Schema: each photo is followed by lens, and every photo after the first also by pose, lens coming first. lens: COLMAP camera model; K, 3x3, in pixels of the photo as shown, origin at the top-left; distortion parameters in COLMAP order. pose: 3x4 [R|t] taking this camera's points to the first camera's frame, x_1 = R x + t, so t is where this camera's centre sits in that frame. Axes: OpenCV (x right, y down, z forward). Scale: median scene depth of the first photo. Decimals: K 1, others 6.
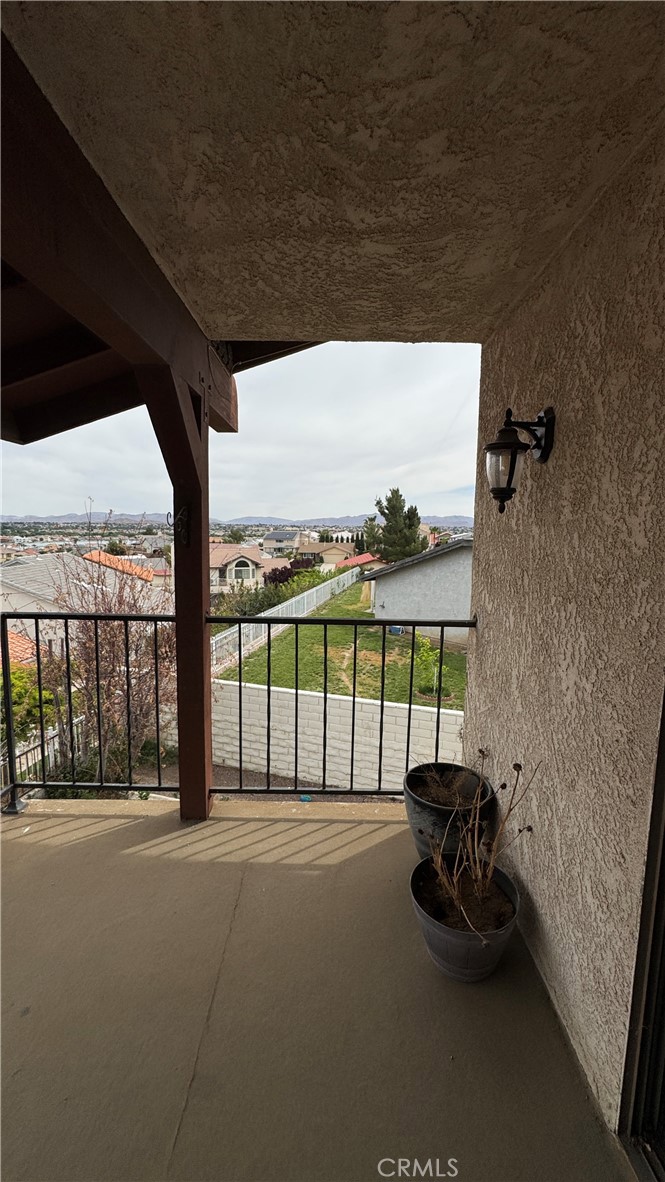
lens RADIAL K [[472.5, 0, 336.8], [0, 472.5, 596.1], [0, 0, 1]] dist [-0.006641, 0.000850]
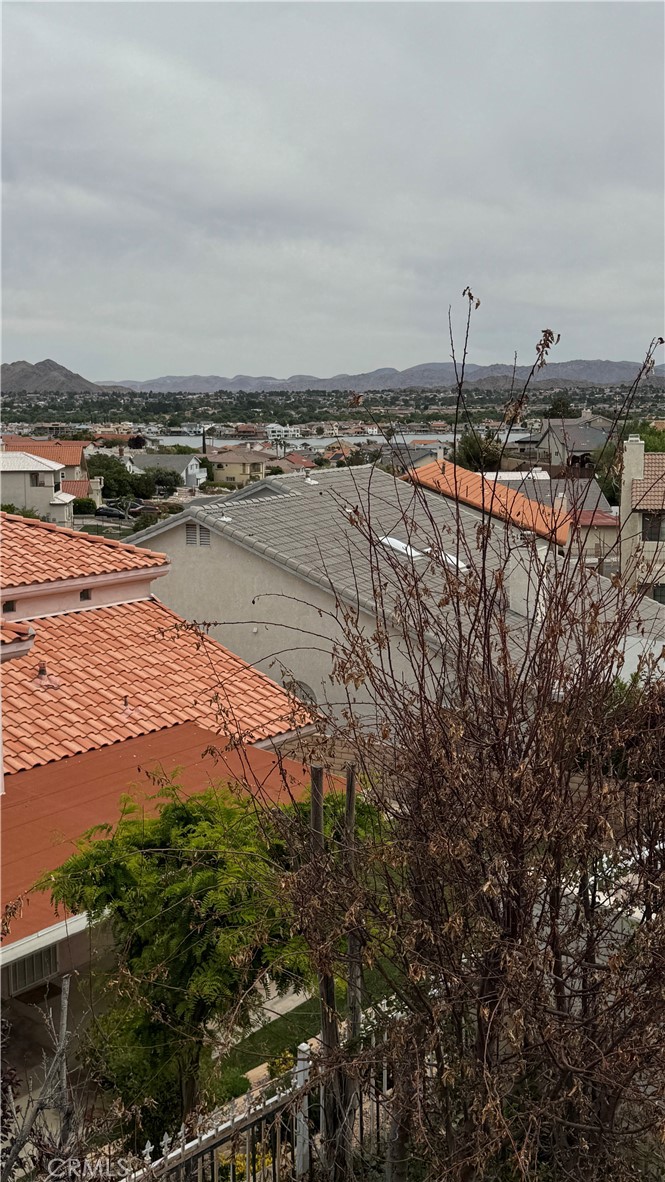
lens RADIAL K [[1280.2, 0, 332.4], [0, 1280.2, 584.7], [0, 0, 1]] dist [0.111648, 0.000000]
pose [[0.853913, 0.059097, -0.517050, -0.563795], [-0.058419, 0.998137, 0.017605, -0.143426], [0.517127, 0.015172, 0.855774, 0.929750]]
